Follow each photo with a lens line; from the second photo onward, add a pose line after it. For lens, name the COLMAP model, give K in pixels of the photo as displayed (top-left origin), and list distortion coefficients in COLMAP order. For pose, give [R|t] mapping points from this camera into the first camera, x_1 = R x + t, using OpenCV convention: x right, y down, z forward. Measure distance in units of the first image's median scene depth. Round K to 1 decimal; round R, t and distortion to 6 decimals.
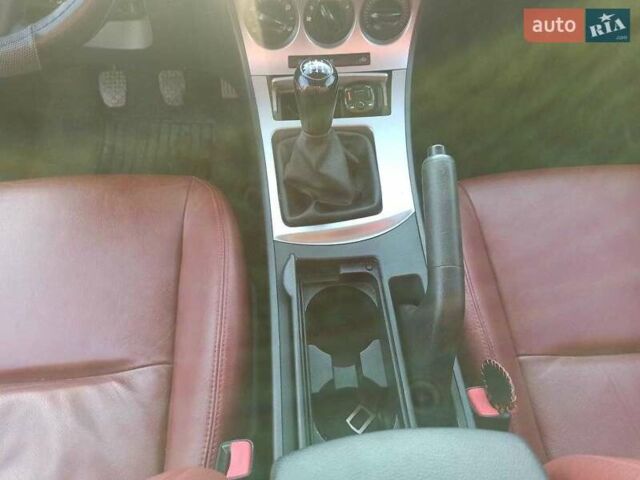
lens RADIAL K [[463.8, 0, 320.0], [0, 463.8, 240.0], [0, 0, 1]] dist [0.008965, -0.000889]
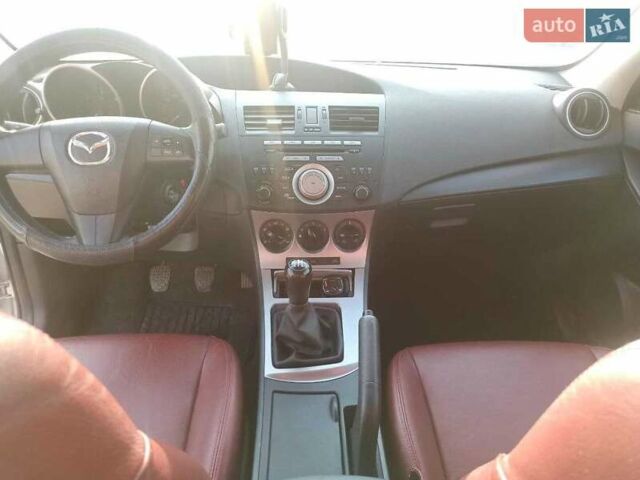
lens RADIAL K [[463.8, 0, 320.0], [0, 463.8, 240.0], [0, 0, 1]] dist [0.008965, -0.000889]
pose [[0.998967, 0.024537, -0.038250, 0.102374], [-0.038123, 0.910608, -0.411508, 0.177600], [0.024734, 0.412541, 0.910603, -0.417489]]
